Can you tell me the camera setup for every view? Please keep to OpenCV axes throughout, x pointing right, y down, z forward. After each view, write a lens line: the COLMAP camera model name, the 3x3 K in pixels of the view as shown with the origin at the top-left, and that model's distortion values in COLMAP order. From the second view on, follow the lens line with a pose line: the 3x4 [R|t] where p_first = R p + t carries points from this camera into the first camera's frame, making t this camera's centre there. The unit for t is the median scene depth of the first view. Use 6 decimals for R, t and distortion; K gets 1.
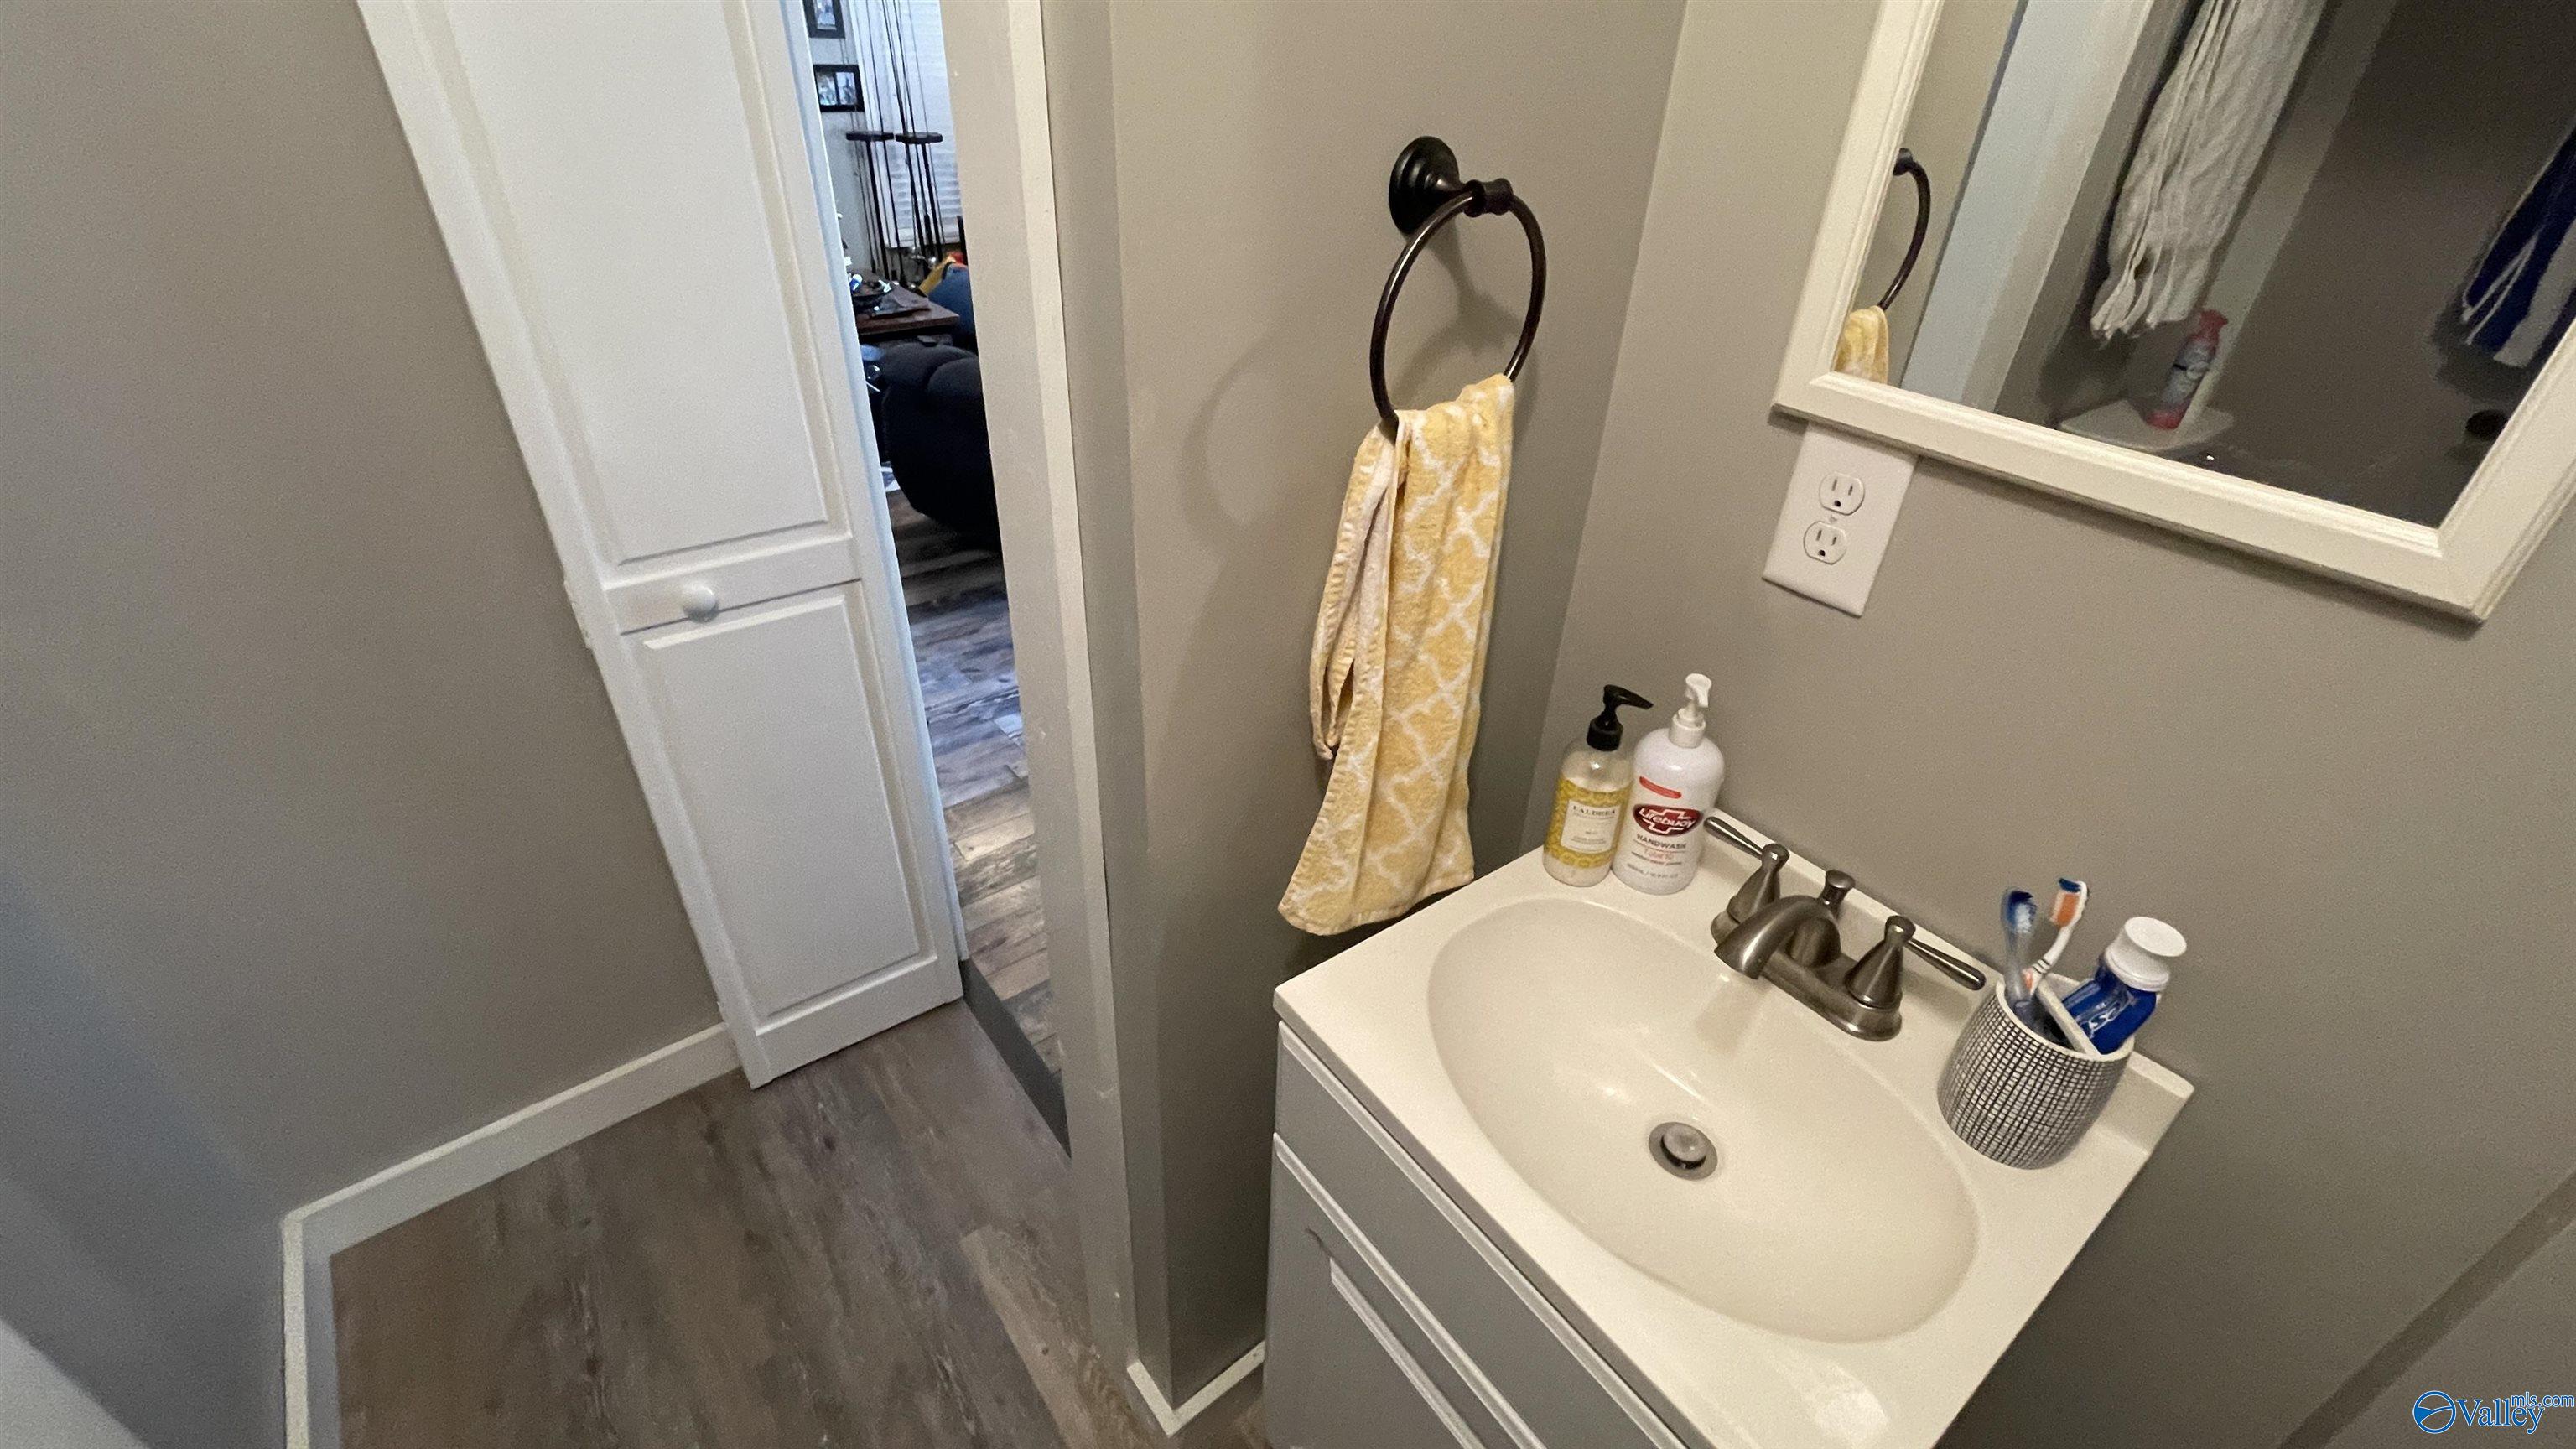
lens RADIAL K [[1088.1, 0, 1278.3], [0, 1088.1, 718.9], [0, 0, 1]] dist [-0.000838, 0.001445]
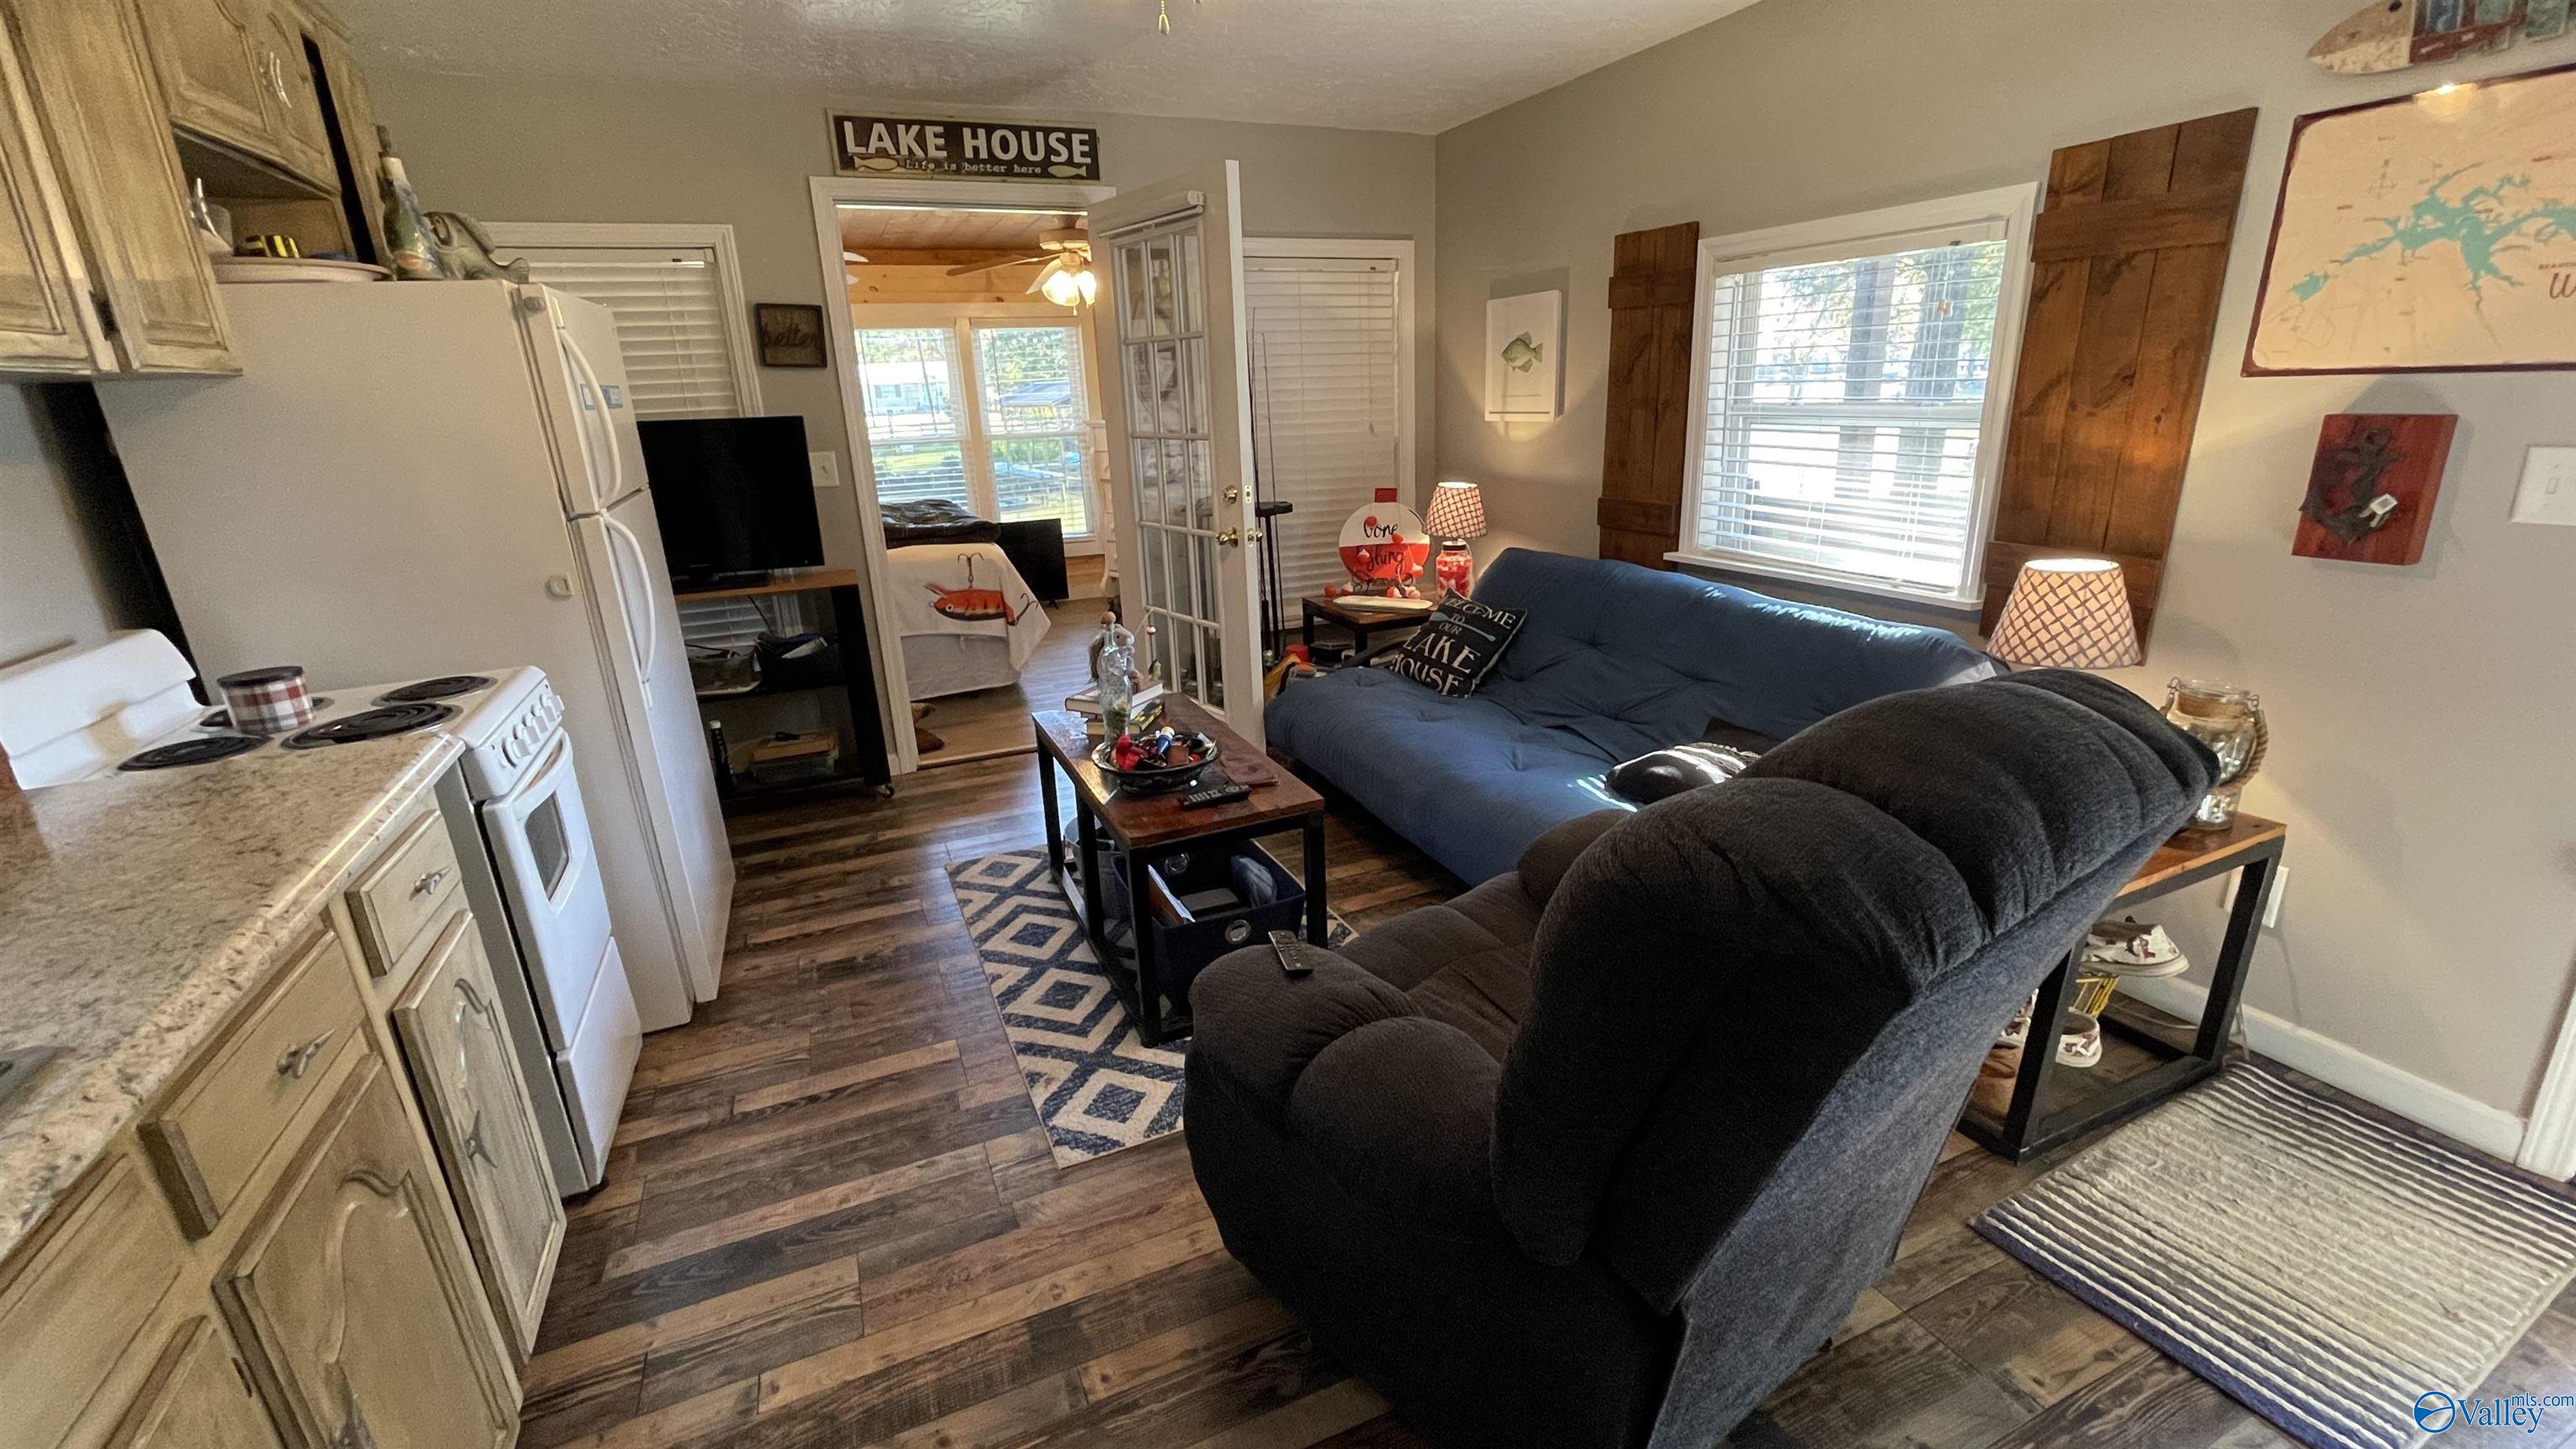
lens RADIAL K [[1088.1, 0, 1293.7], [0, 1088.1, 721.9], [0, 0, 1]] dist [-0.000838, 0.001445]
pose [[0.970914, -0.000427, -0.239429, -0.126509], [-0.061179, 0.966360, -0.249811, -0.198422], [0.231481, 0.257193, 0.938226, 0.324258]]
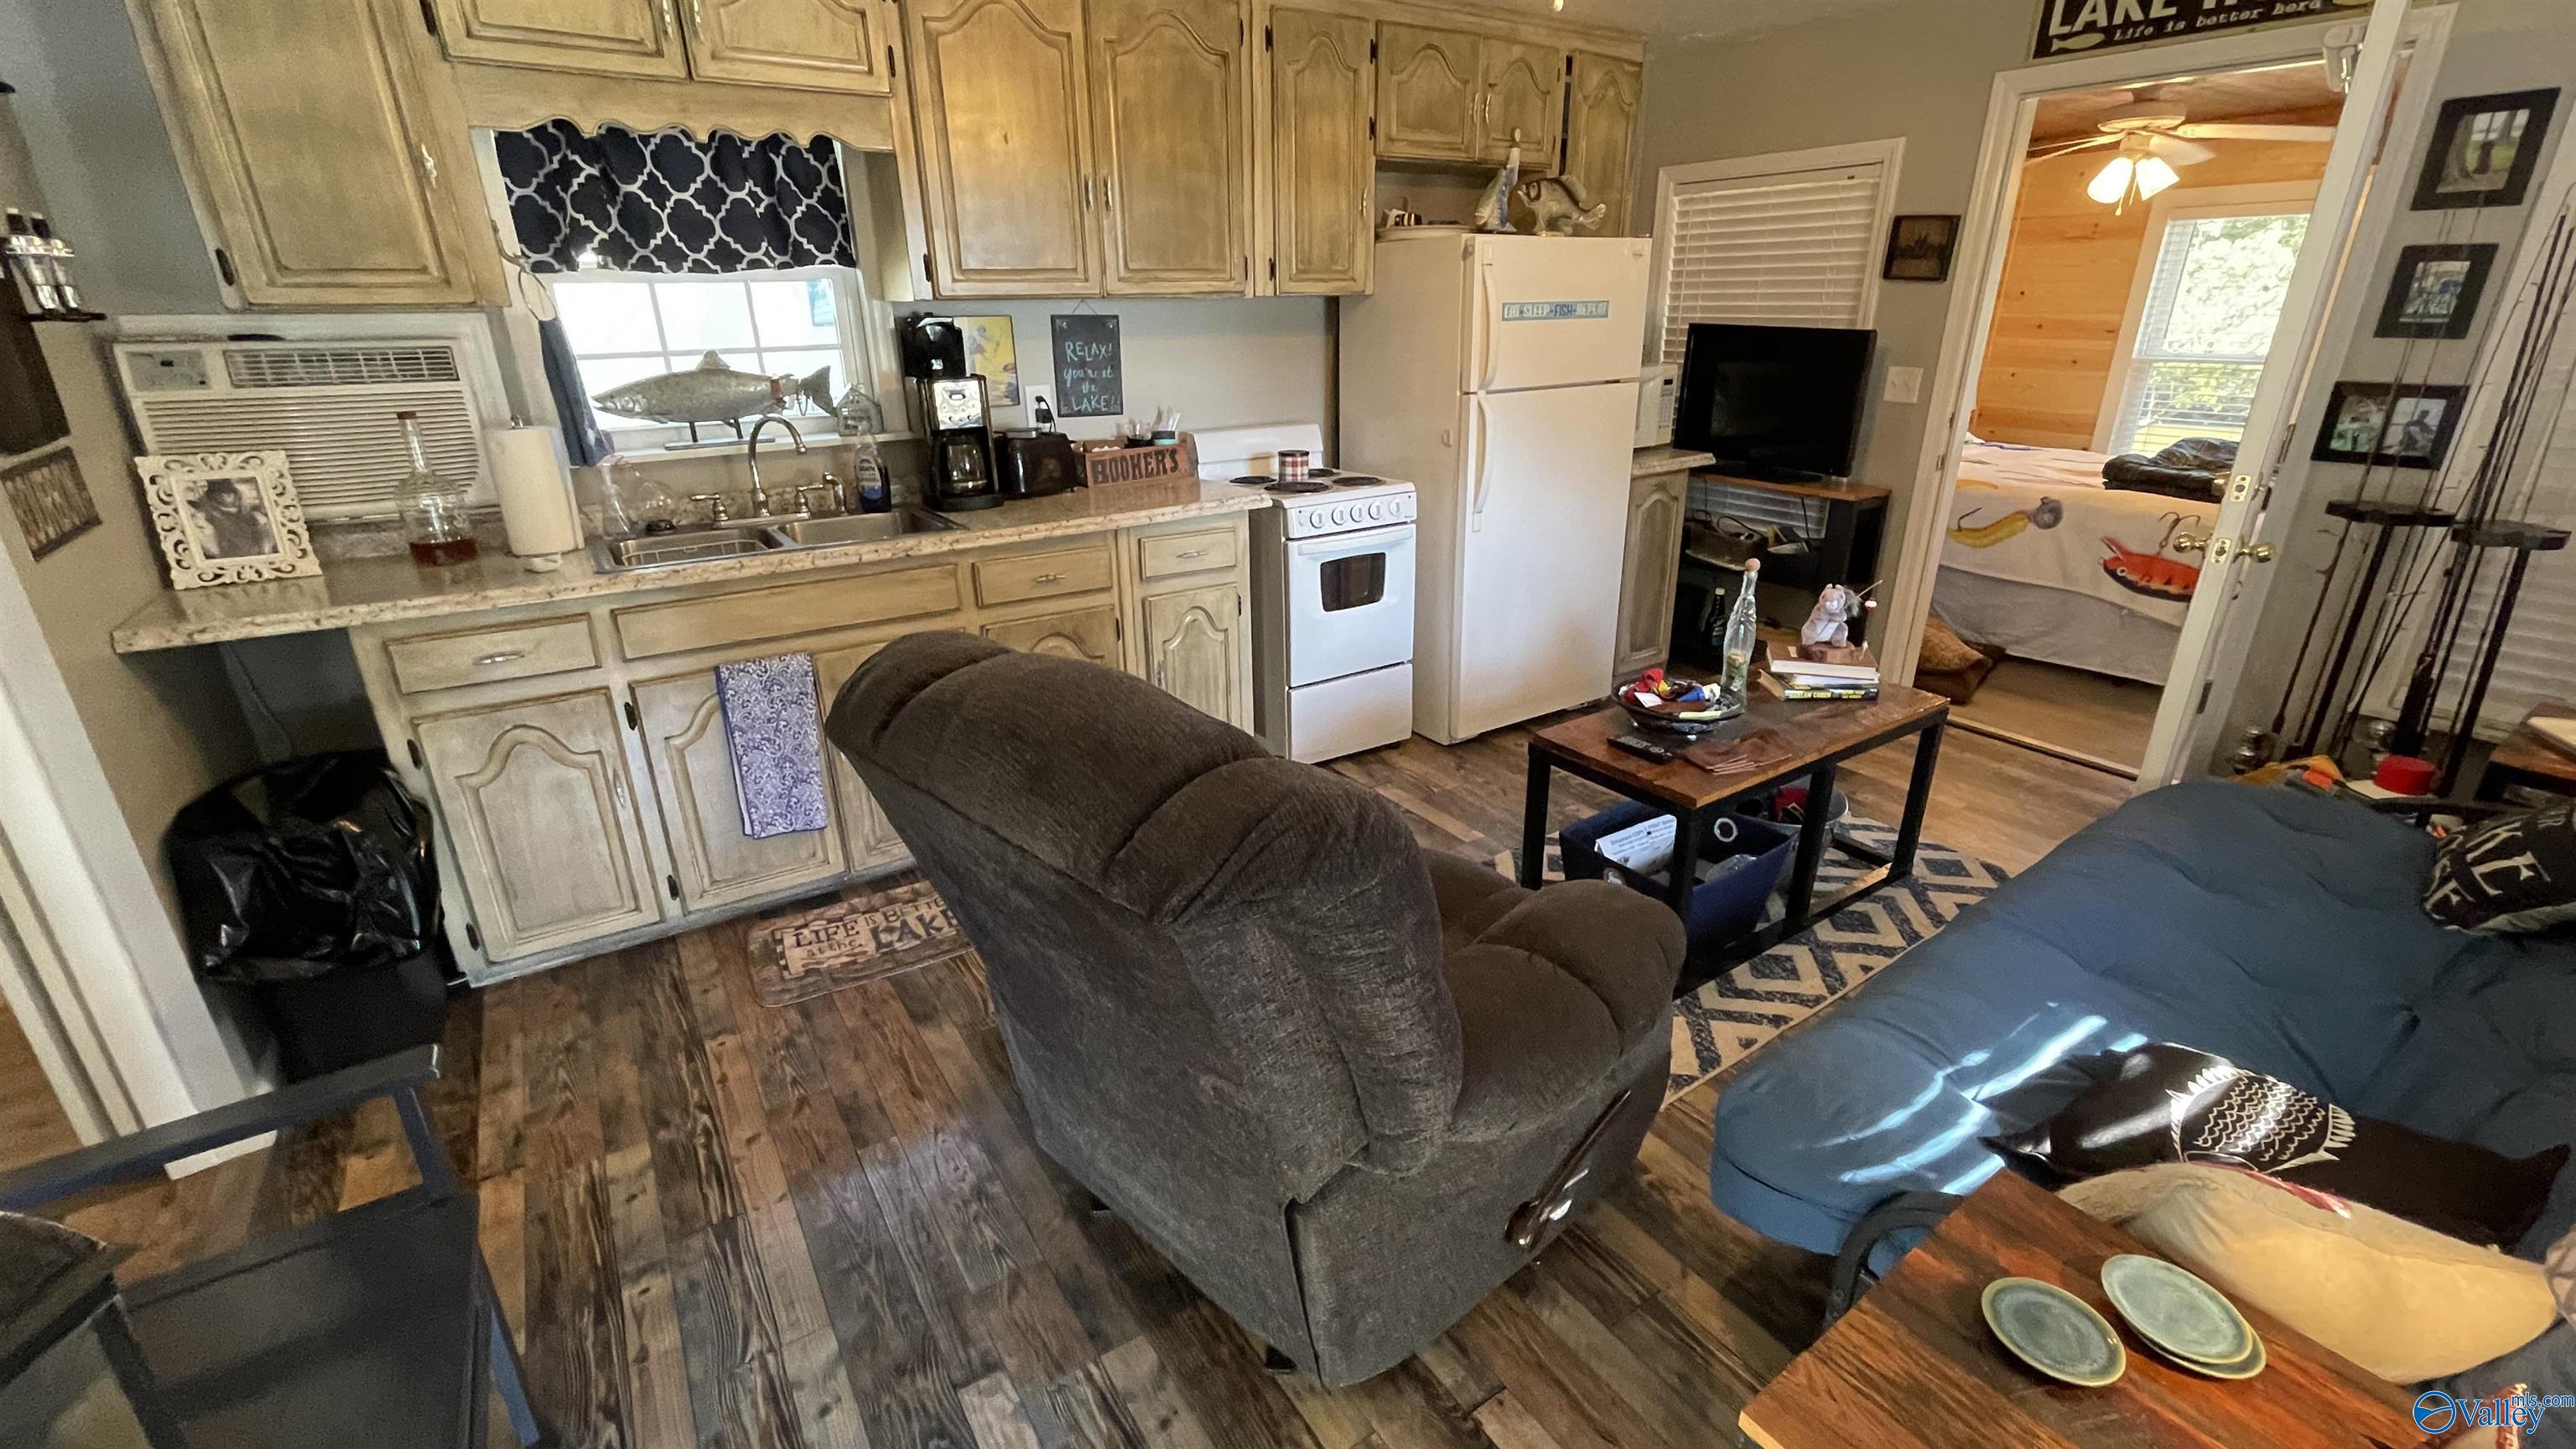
lens RADIAL K [[1088.1, 0, 1290.7], [0, 1088.1, 724.5], [0, 0, 1]] dist [-0.000838, 0.001445]
pose [[-0.054600, 0.333372, -0.941213, 0.159755], [-0.526933, 0.791058, 0.310755, -0.347246], [0.848151, 0.512923, 0.132472, 0.552236]]
